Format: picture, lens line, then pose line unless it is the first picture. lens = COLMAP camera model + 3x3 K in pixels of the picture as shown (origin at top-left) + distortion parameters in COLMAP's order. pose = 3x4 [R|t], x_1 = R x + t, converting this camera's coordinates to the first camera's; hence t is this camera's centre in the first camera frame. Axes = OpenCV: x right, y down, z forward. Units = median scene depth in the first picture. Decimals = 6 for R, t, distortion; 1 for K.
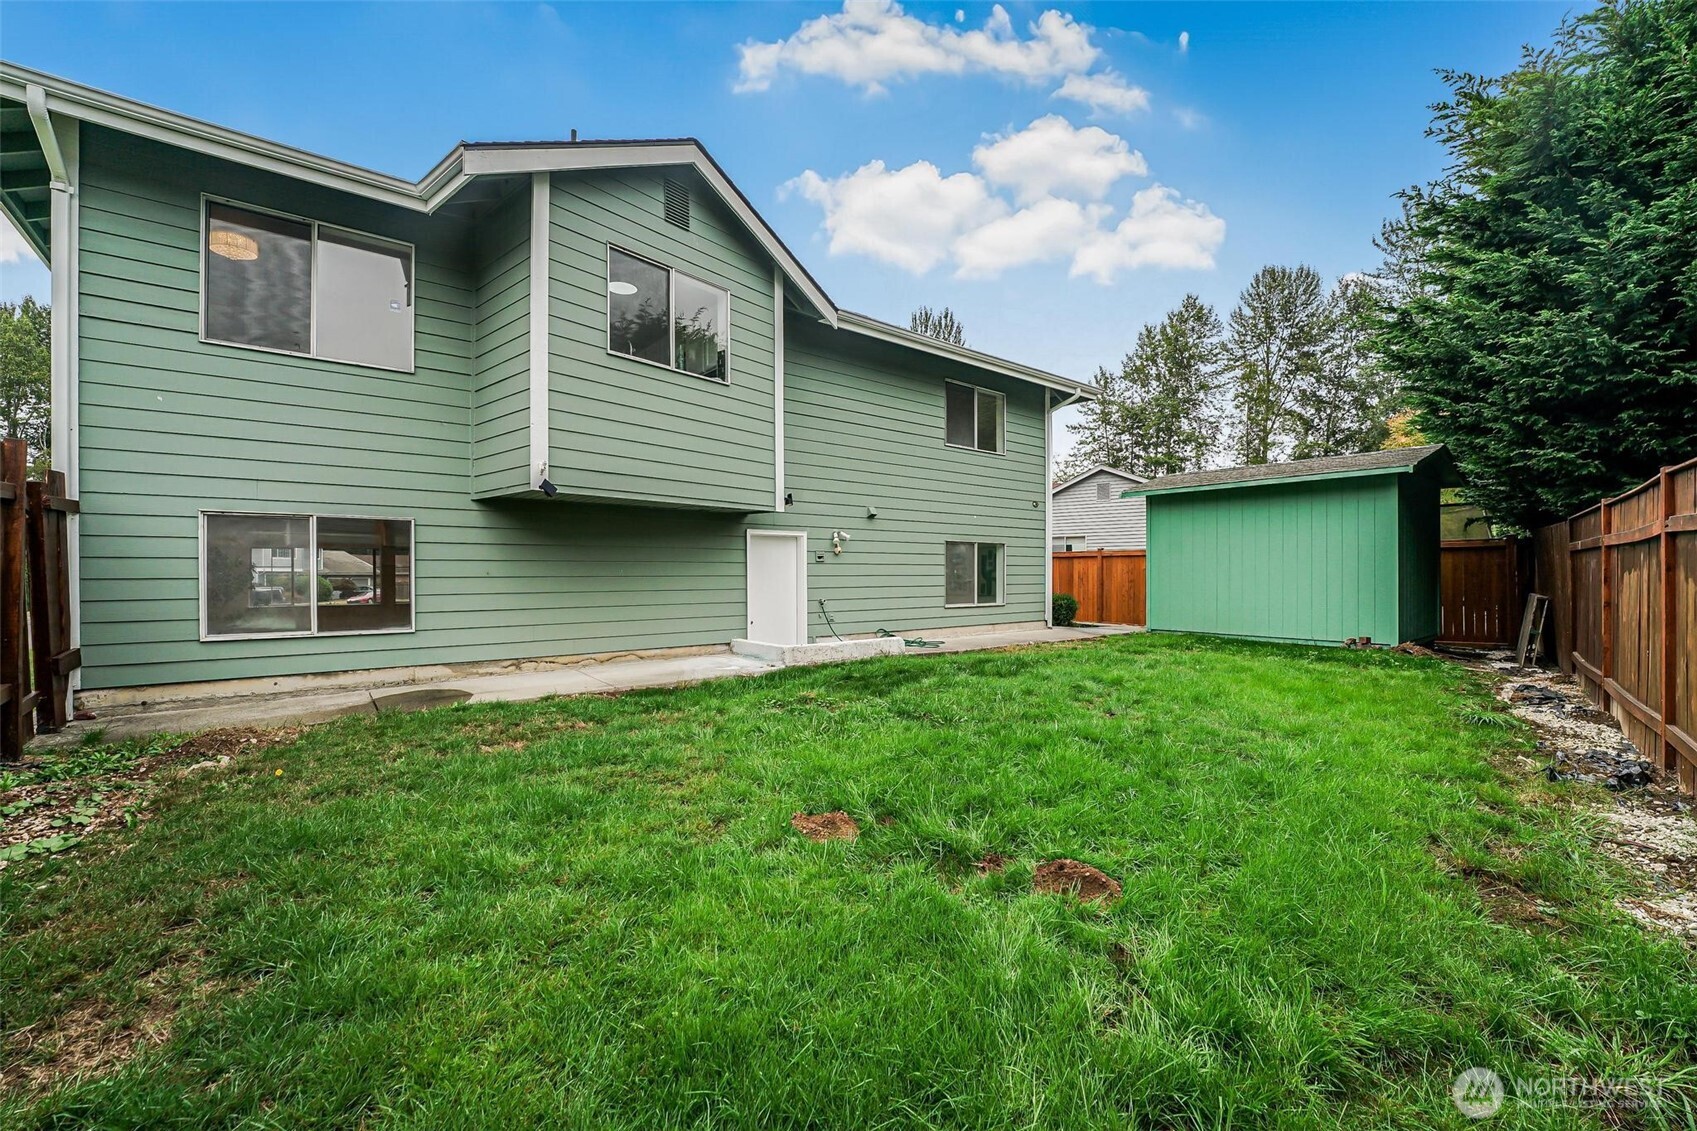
lens RADIAL K [[693.1, 0, 848.5], [0, 693.1, 565.5], [0, 0, 1]] dist [-0.000690, 0.000069]
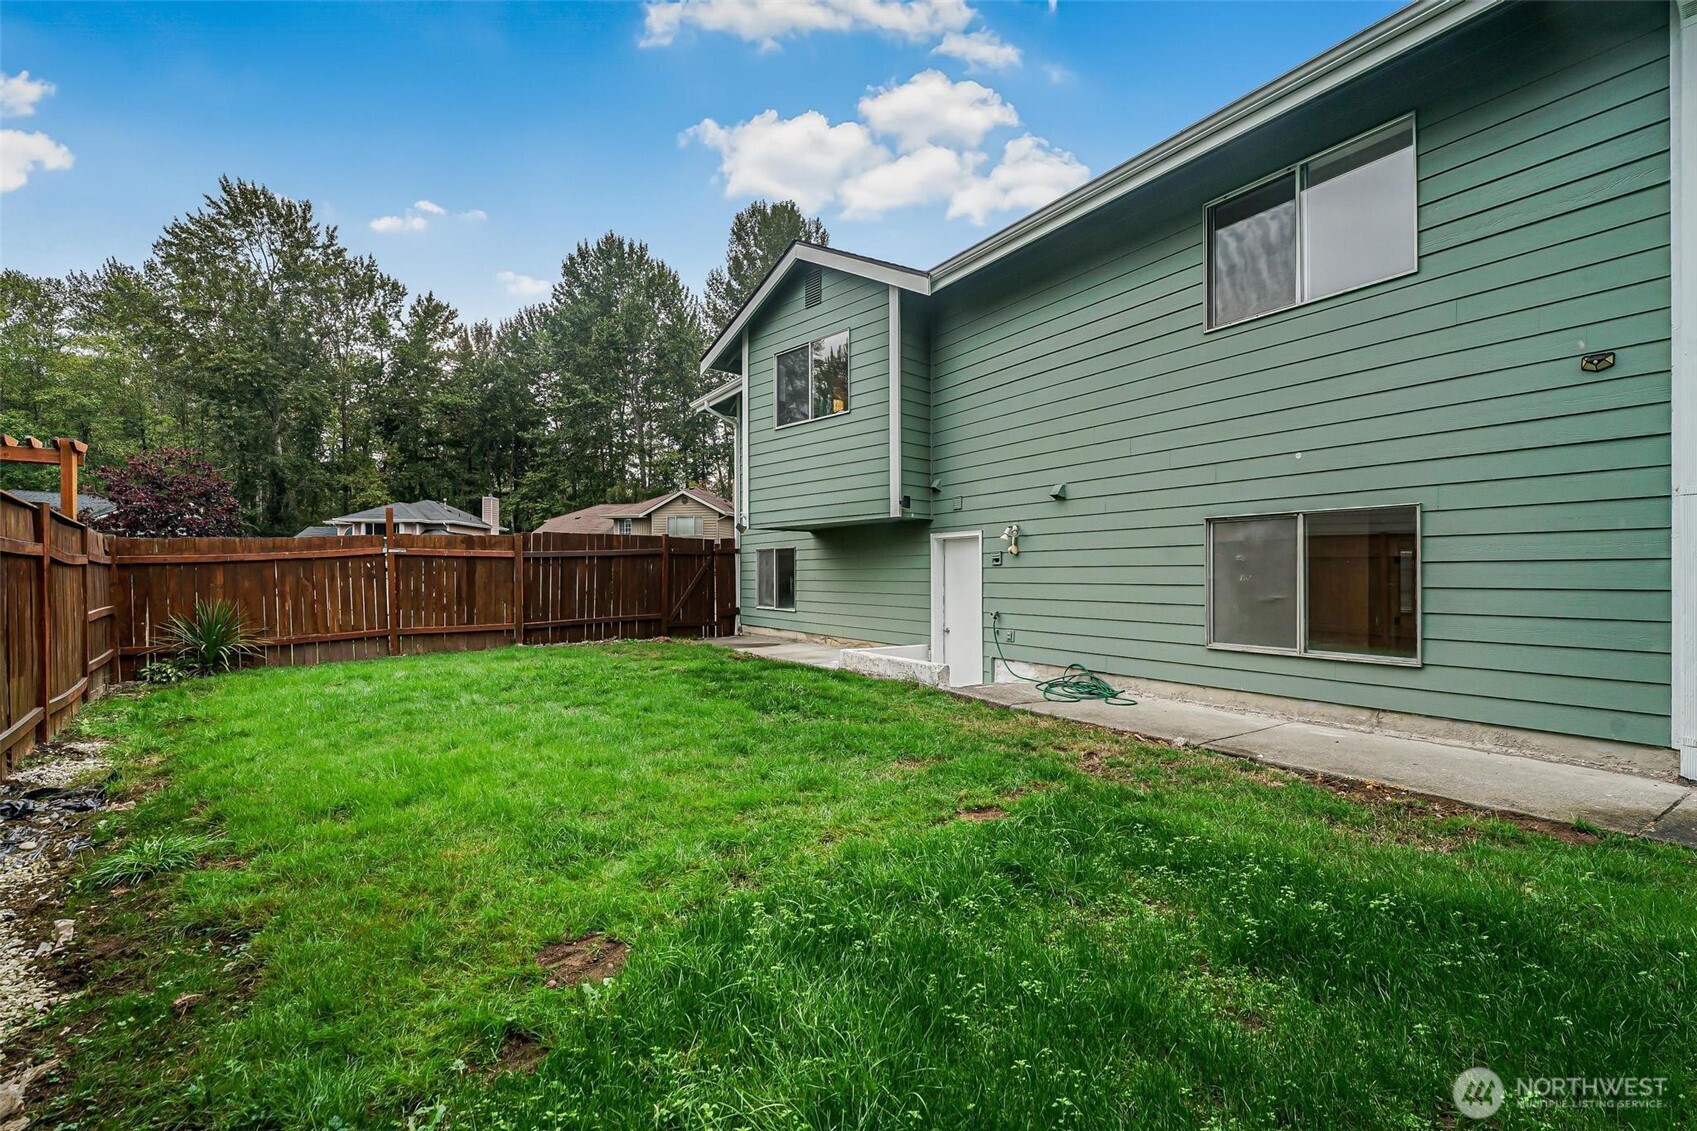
lens RADIAL K [[741.3, 0, 848.5], [0, 741.3, 565.5], [0, 0, 1]] dist [0.000649, 0.000038]
pose [[-0.110188, -0.018106, -0.993746, 0.834728], [0.003003, 0.999823, -0.018550, 0.010544], [0.993906, -0.005028, -0.110115, 0.922562]]
